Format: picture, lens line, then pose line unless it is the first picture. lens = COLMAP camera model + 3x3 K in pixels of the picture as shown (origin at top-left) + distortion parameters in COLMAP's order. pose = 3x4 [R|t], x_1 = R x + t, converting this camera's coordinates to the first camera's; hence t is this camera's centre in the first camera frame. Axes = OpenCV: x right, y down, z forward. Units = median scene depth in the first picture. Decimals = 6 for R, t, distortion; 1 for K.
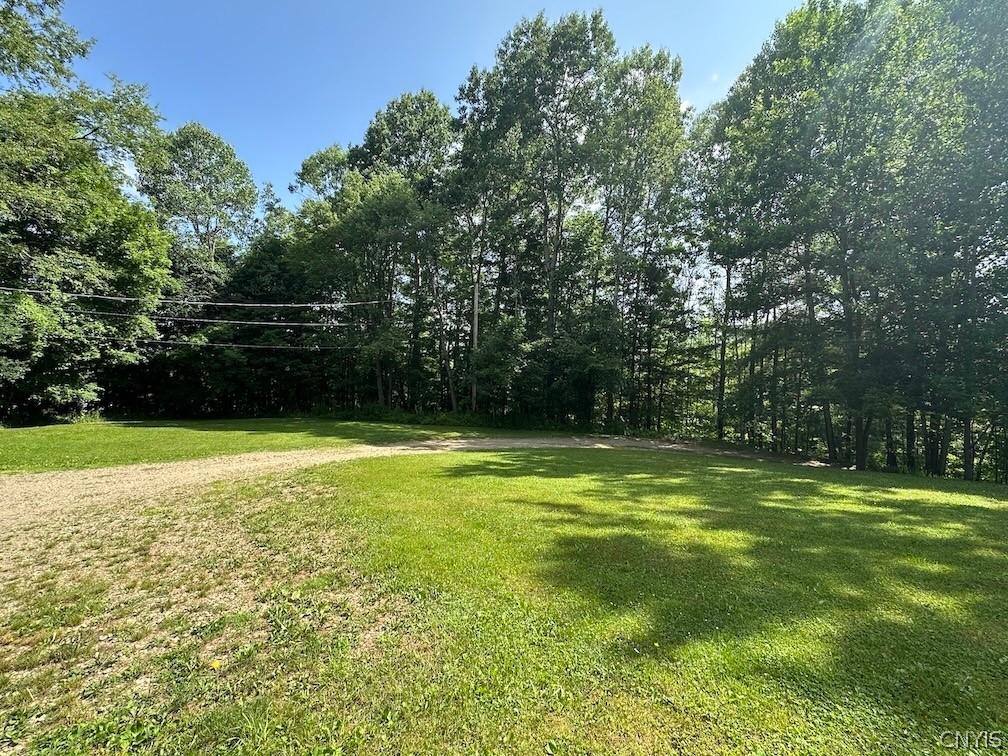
lens RADIAL K [[448.6, 0, 504.6], [0, 448.6, 377.3], [0, 0, 1]] dist [0.002943, 0.000330]
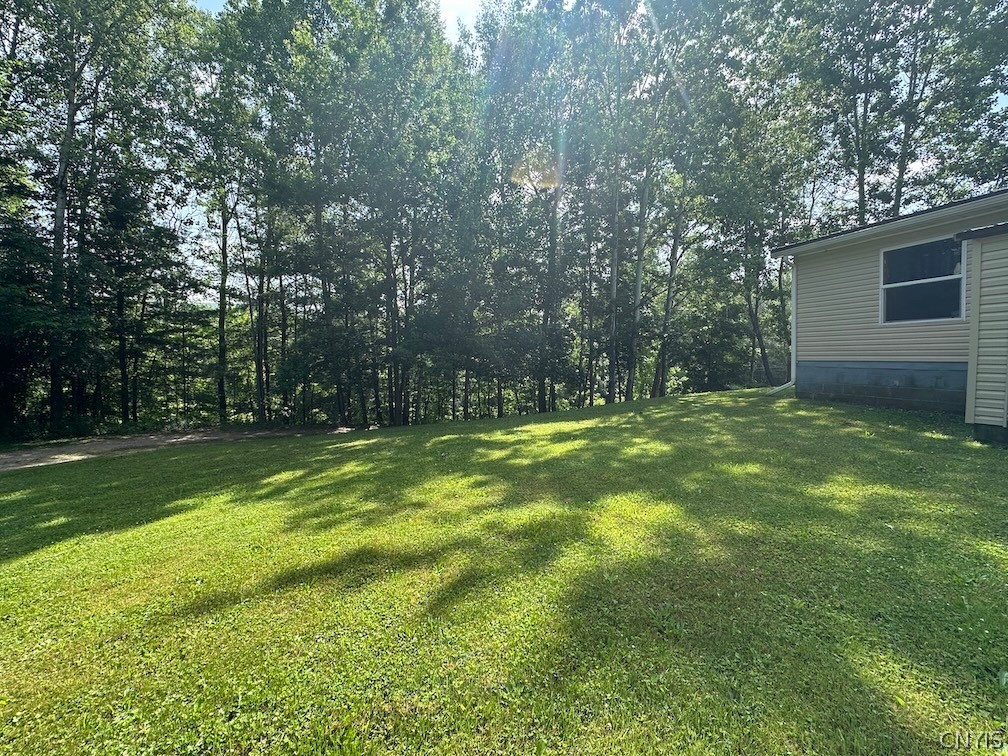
lens RADIAL K [[448.6, 0, 502.2], [0, 448.6, 374.8], [0, 0, 1]] dist [0.002943, 0.000330]
pose [[0.444127, -0.045685, 0.894798, -0.048239], [0.015841, 0.998943, 0.043139, 0.020787], [-0.895824, -0.004985, 0.444382, 0.167904]]
